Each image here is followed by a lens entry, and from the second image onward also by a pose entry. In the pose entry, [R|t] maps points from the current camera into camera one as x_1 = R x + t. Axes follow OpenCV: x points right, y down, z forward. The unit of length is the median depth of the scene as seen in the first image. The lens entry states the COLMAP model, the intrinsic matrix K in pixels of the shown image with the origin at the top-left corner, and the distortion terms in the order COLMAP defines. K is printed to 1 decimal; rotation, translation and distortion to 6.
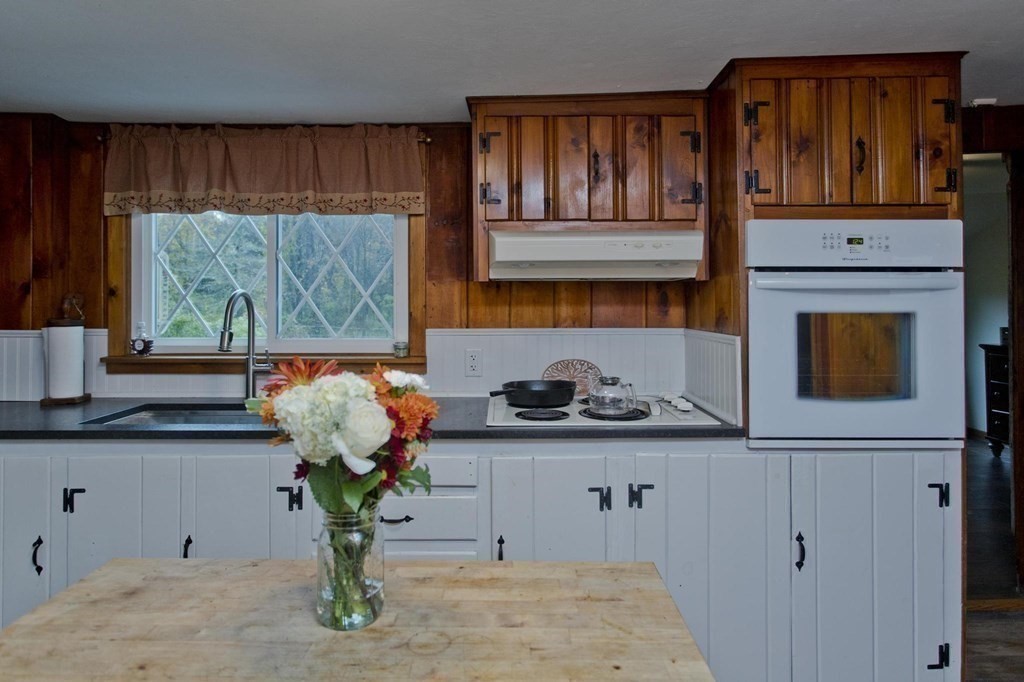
lens RADIAL K [[620.4, 0, 514.4], [0, 620.4, 294.9], [0, 0, 1]] dist [-0.005104, -0.000028]
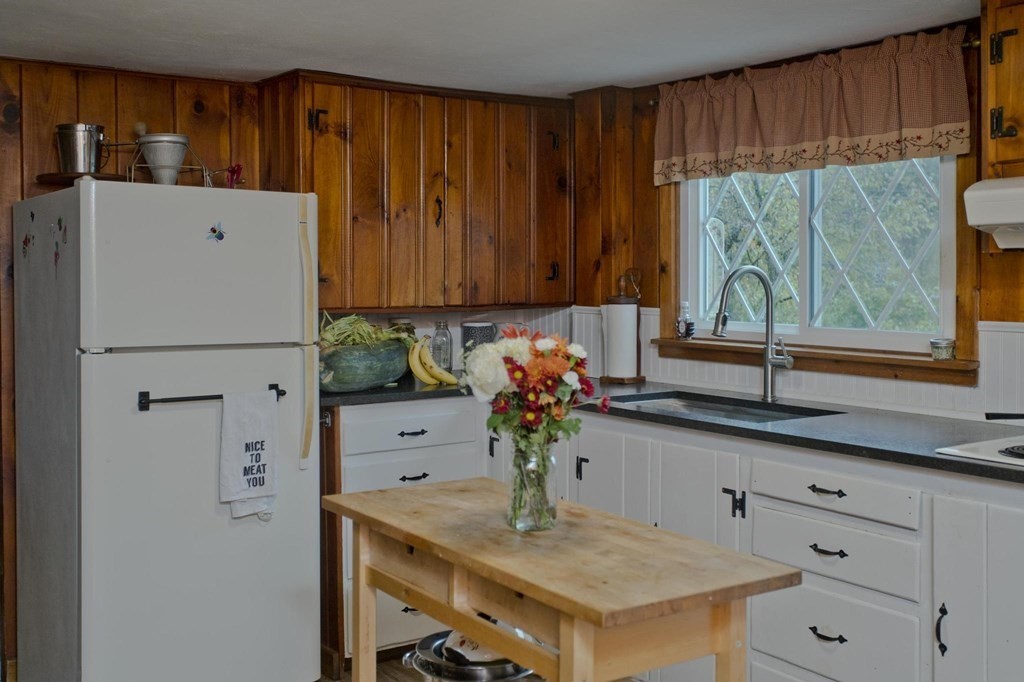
lens RADIAL K [[1101.7, 0, 512.0], [0, 1101.7, 320.6], [0, 0, 1]] dist [0.005497, -0.000525]
pose [[0.561949, 0.036838, -0.826351, 0.587149], [0.007866, 0.998725, 0.049872, -0.010573], [0.827135, -0.034525, 0.560942, -0.108706]]
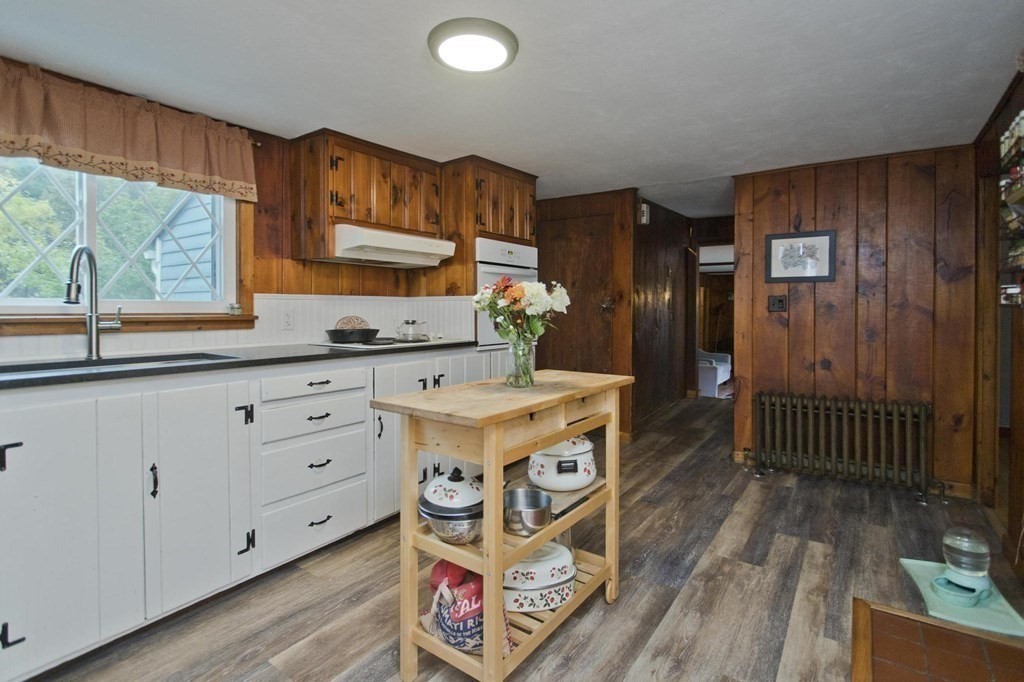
lens RADIAL K [[496.7, 0, 513.0], [0, 496.7, 321.9], [0, 0, 1]] dist [0.002873, 0.000488]
pose [[0.584123, -0.019428, 0.811432, -0.674081], [-0.008758, 0.999504, 0.030235, 0.079674], [-0.811618, -0.024768, 0.583664, -0.028531]]
